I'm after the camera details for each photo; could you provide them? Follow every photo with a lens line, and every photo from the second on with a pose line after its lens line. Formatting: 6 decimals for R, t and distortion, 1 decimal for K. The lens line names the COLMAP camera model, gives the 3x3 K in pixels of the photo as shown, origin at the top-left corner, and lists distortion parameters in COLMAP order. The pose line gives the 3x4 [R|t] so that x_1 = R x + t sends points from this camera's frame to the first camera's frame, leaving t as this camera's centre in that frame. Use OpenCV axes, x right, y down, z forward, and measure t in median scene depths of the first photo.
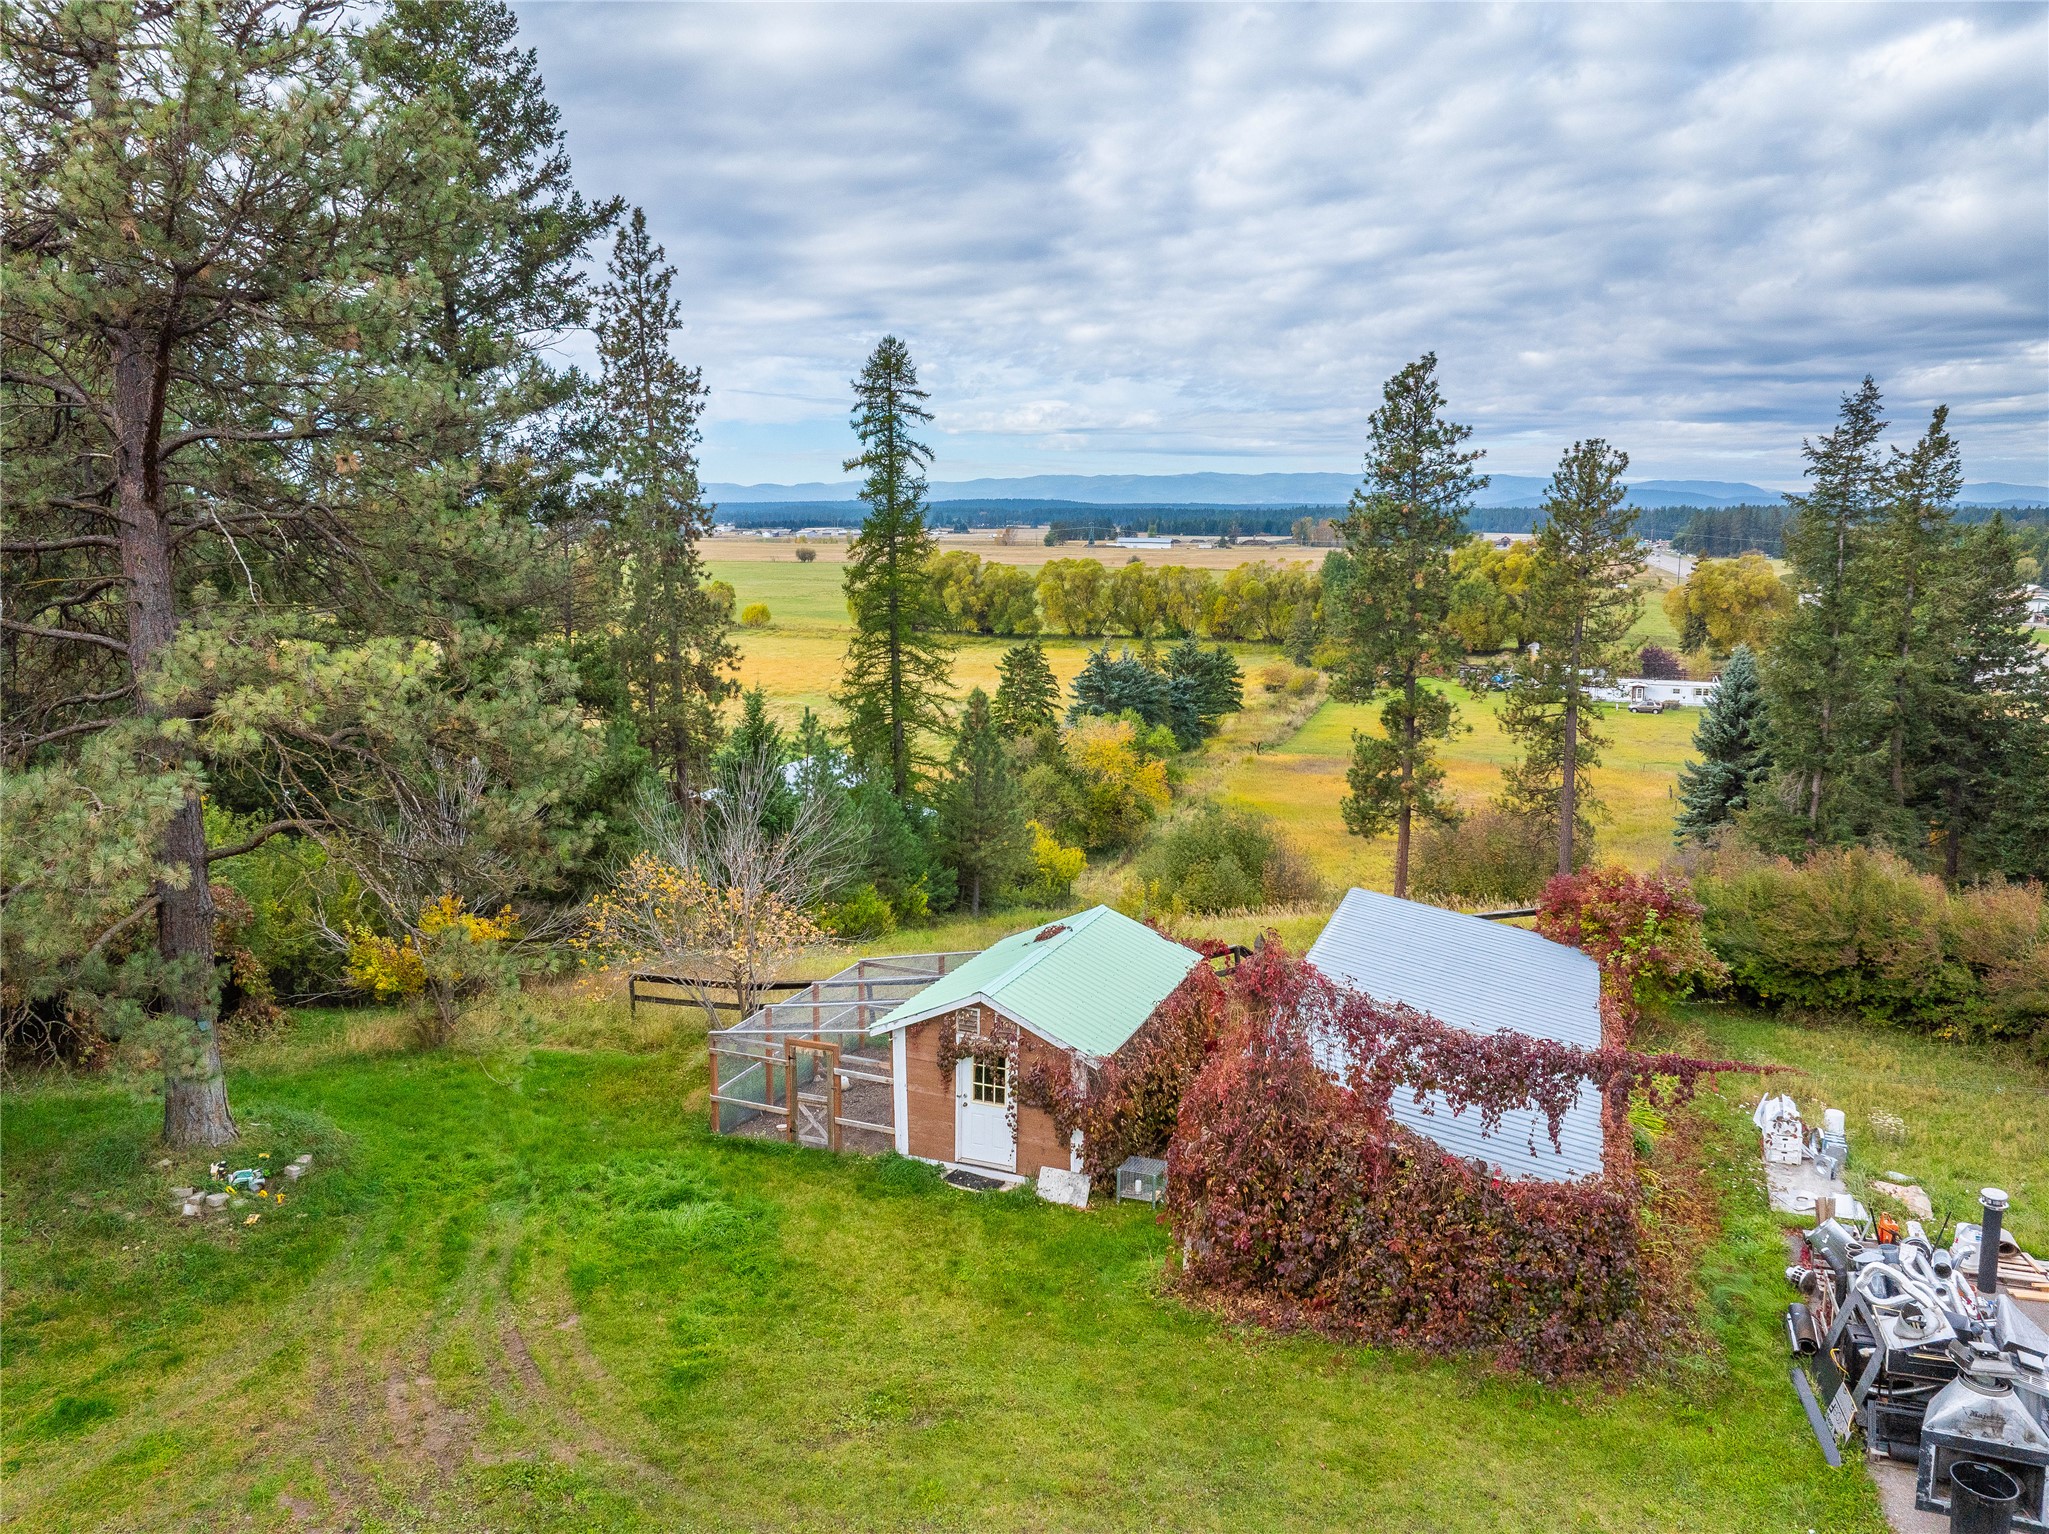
lens RADIAL K [[1493.0, 0, 992.2], [0, 1493.0, 768.0], [0, 0, 1]] dist [-0.030421, -0.005875]
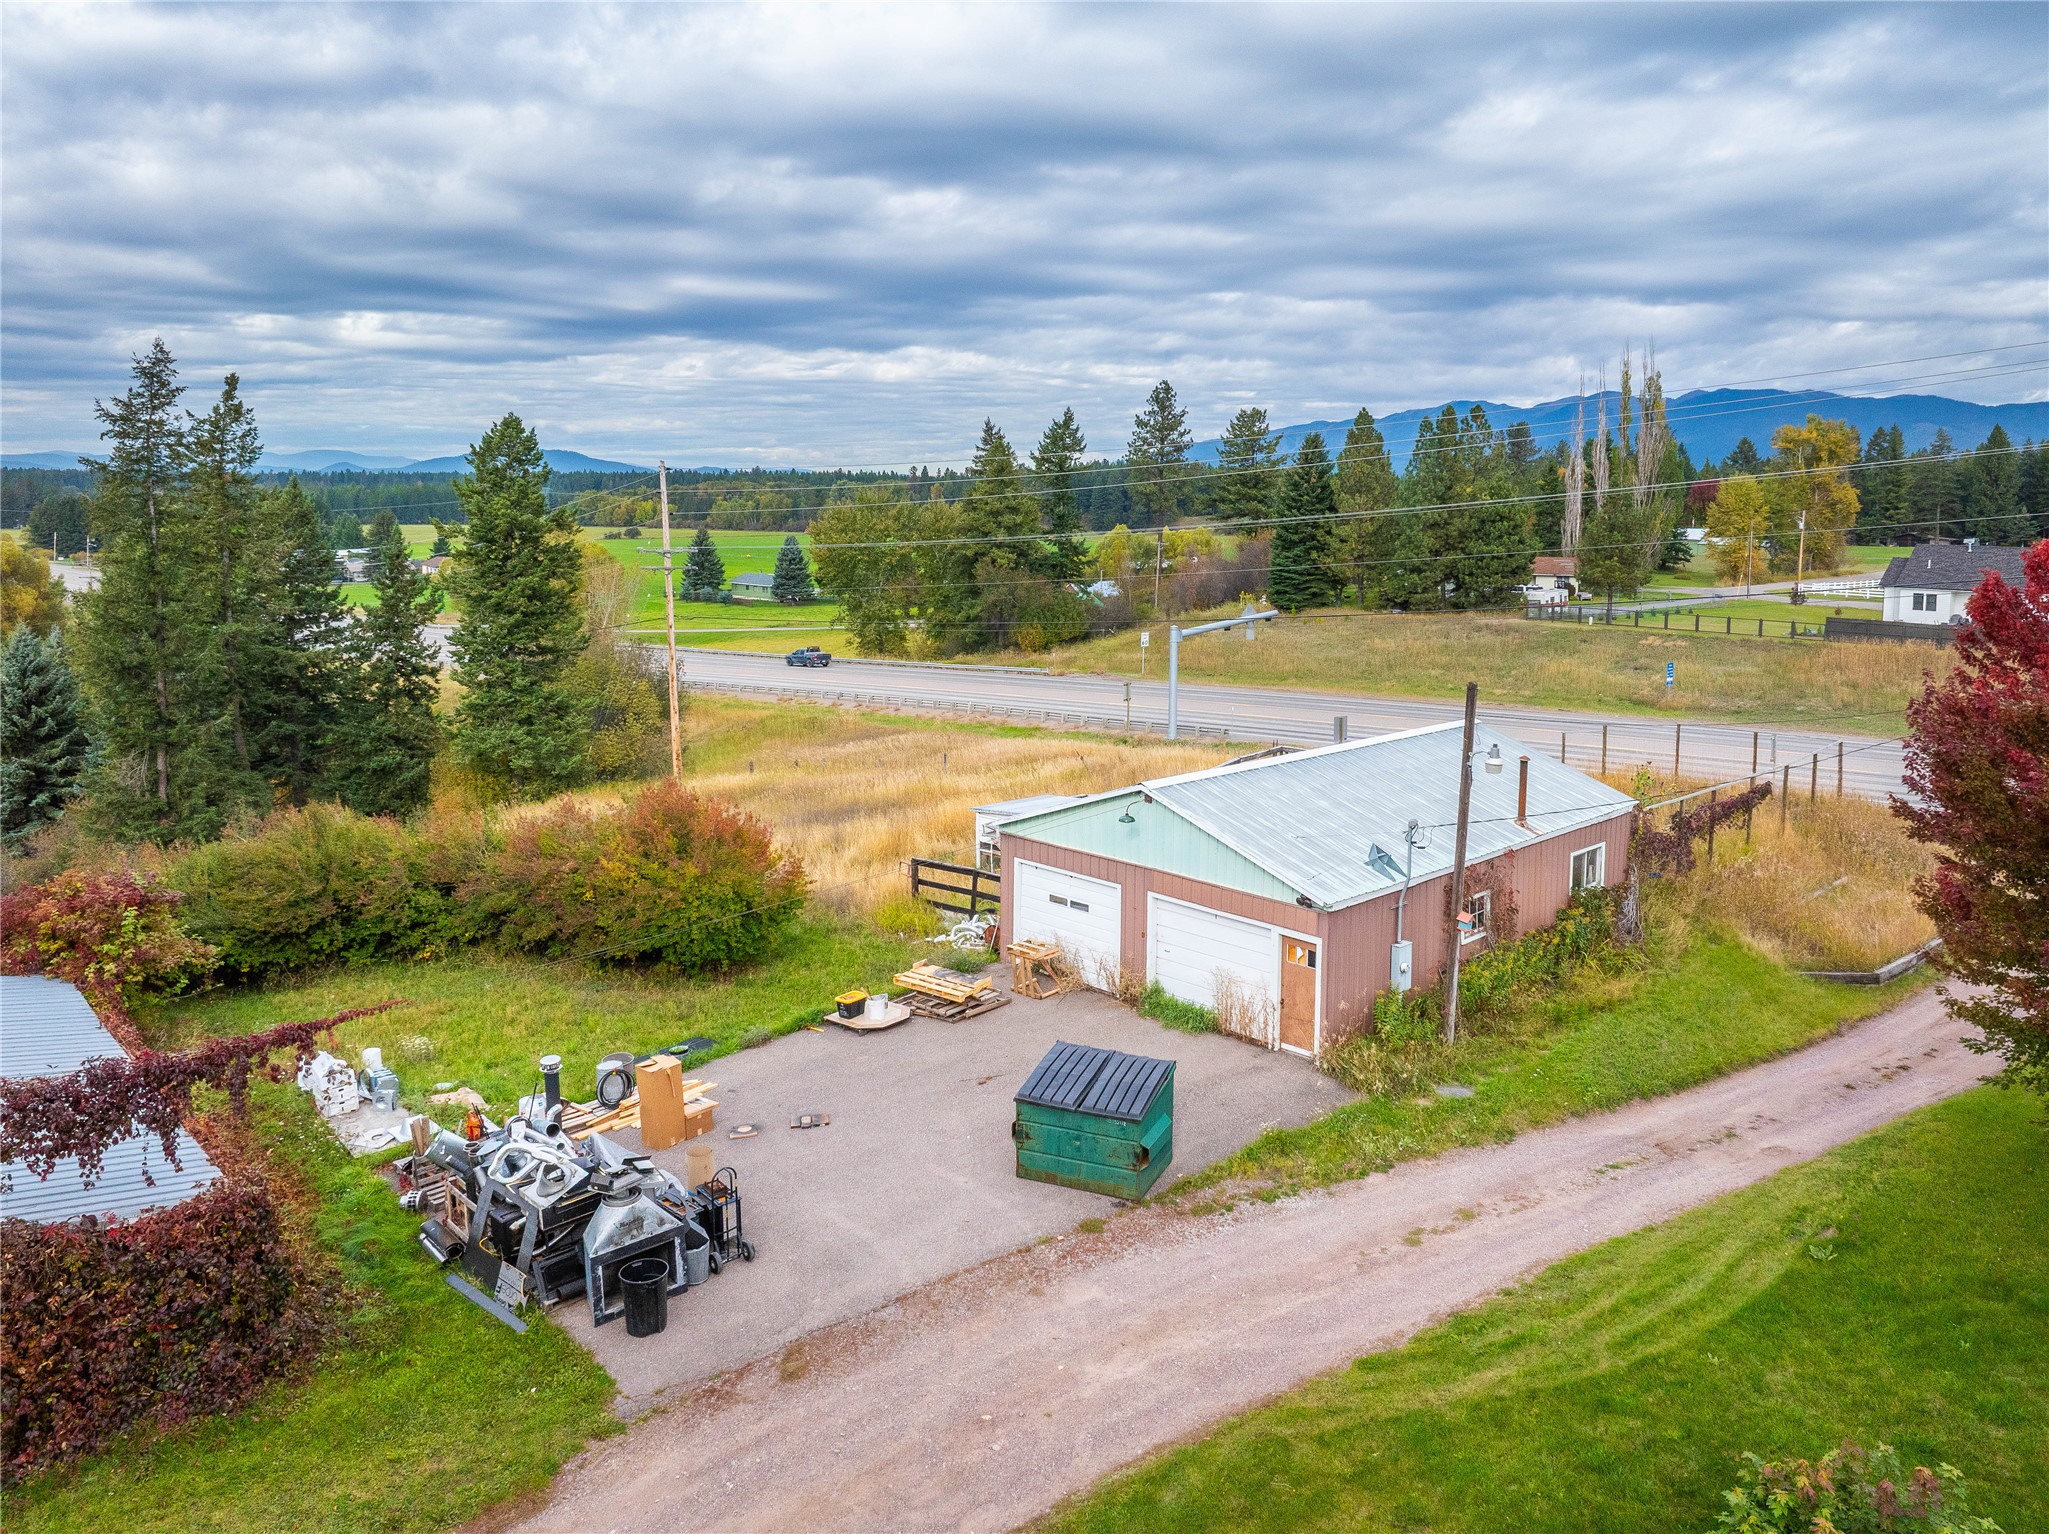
lens RADIAL K [[1493.0, 0, 1223.0], [0, 1493.0, 620.5], [0, 0, 1]] dist [-0.030421, -0.005875]
pose [[0.373490, -0.078479, 0.924308, -0.047204], [0.146776, 0.988863, 0.024651, -0.001437], [-0.915949, 0.126459, 0.380849, 0.004497]]
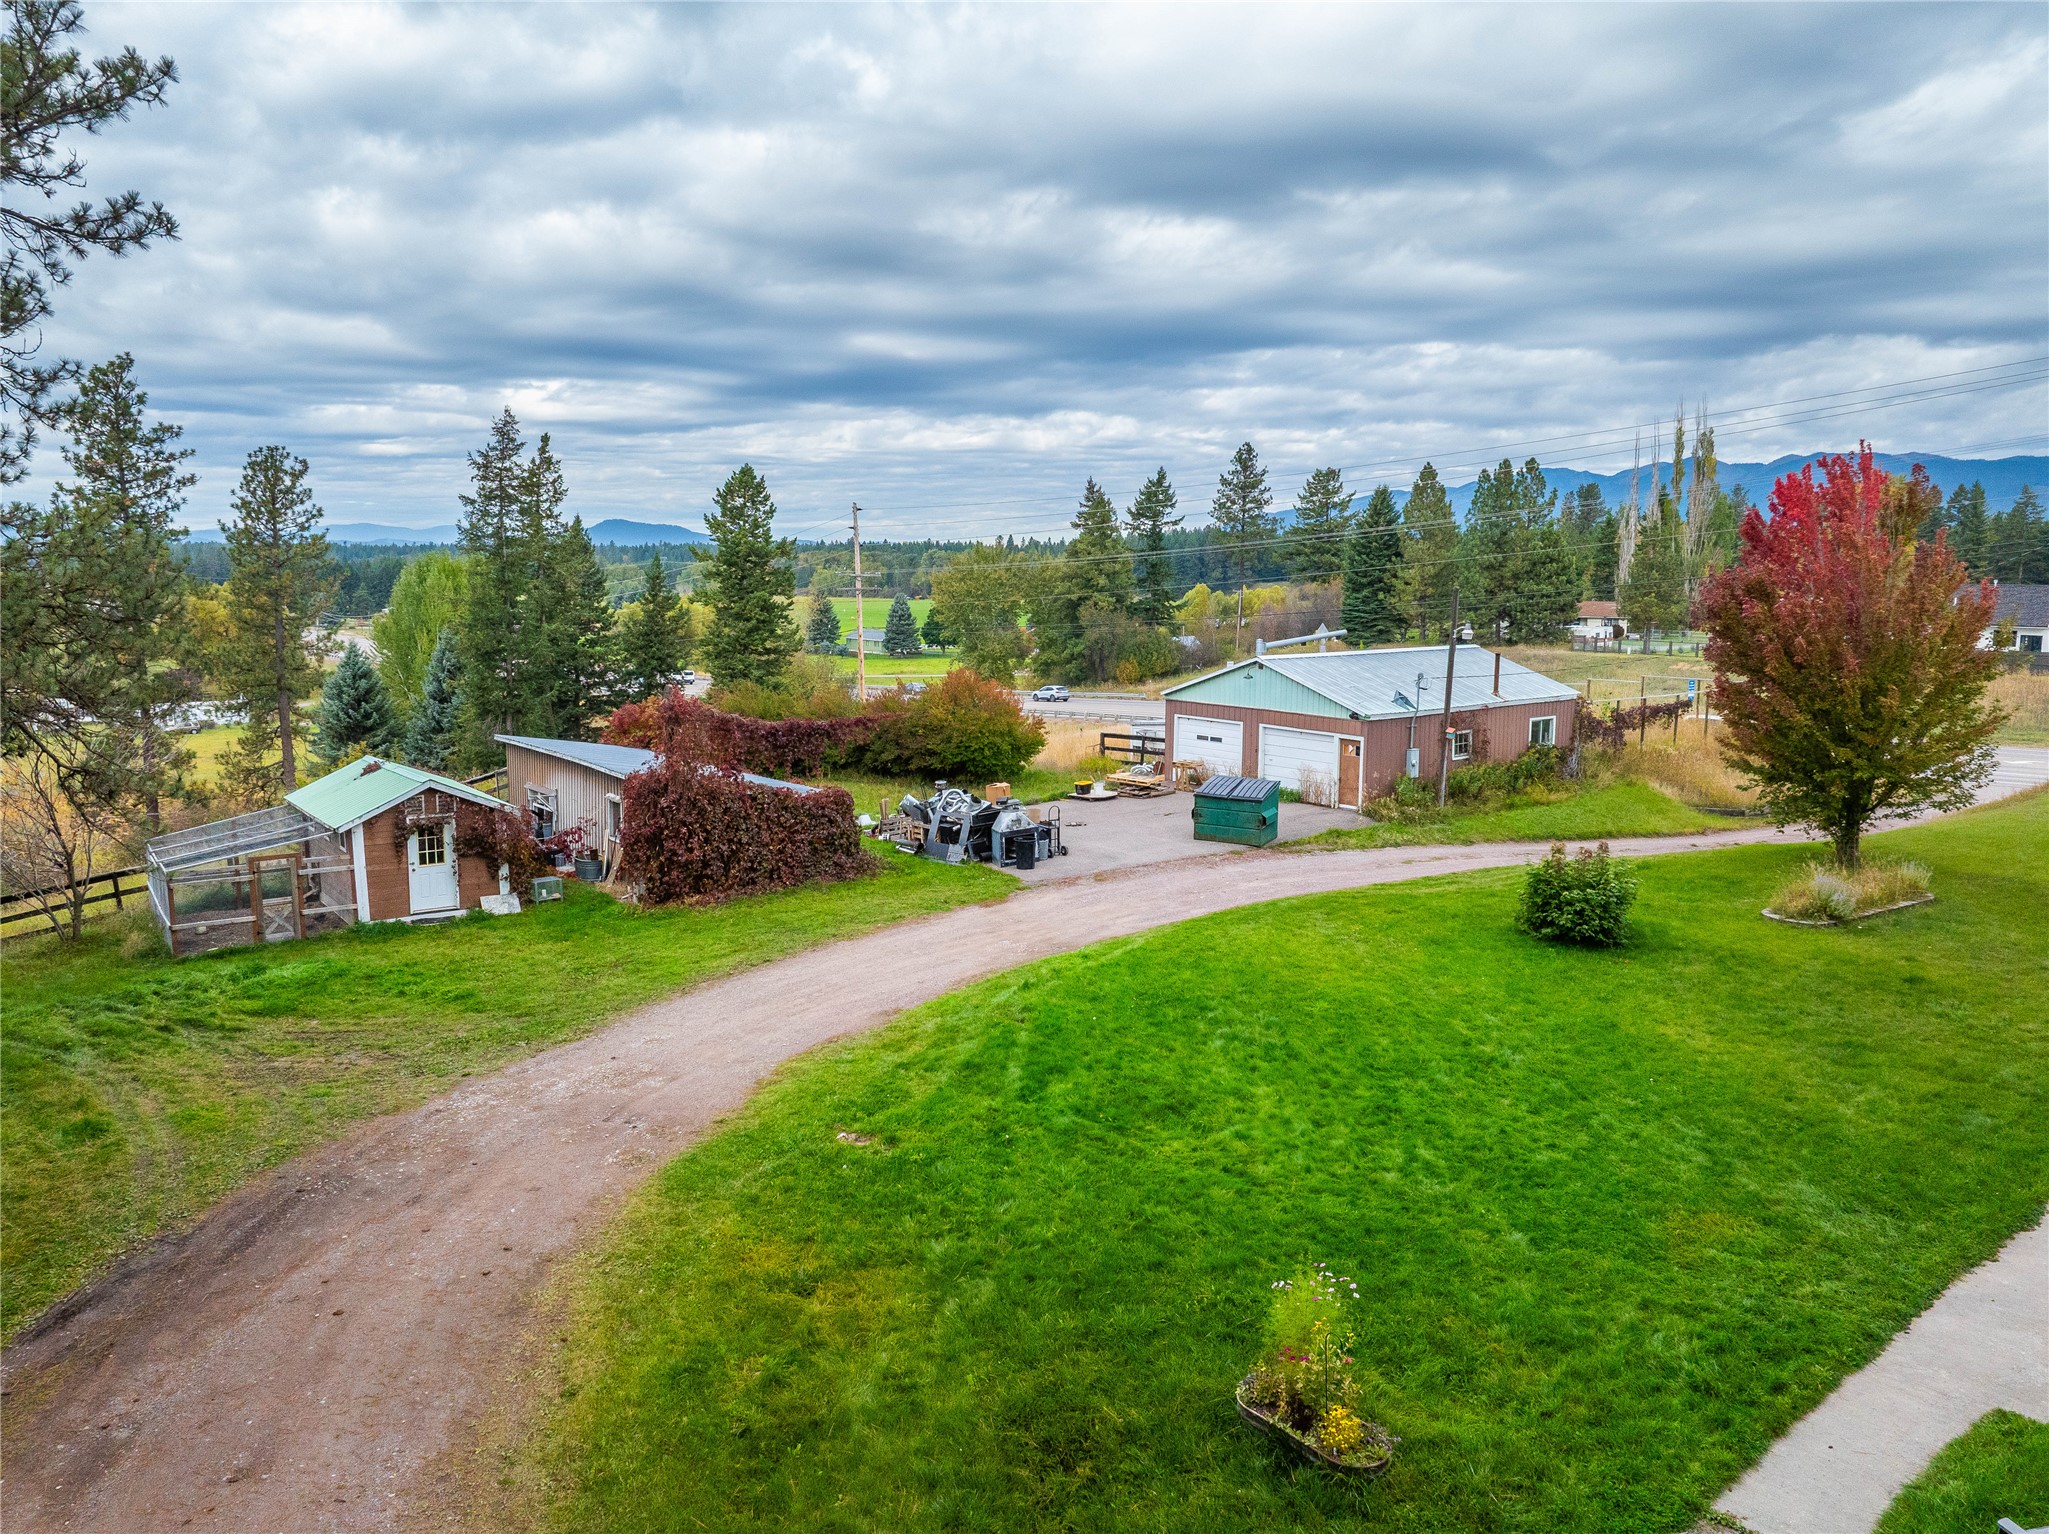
lens RADIAL K [[1493.0, 0, 1096.8], [0, 1493.0, 828.8], [0, 0, 1]] dist [-0.030421, -0.005875]
pose [[0.491289, -0.149960, 0.857990, -0.294898], [0.140051, 0.985850, 0.092114, 0.049970], [-0.859663, 0.074908, 0.505340, -0.082316]]
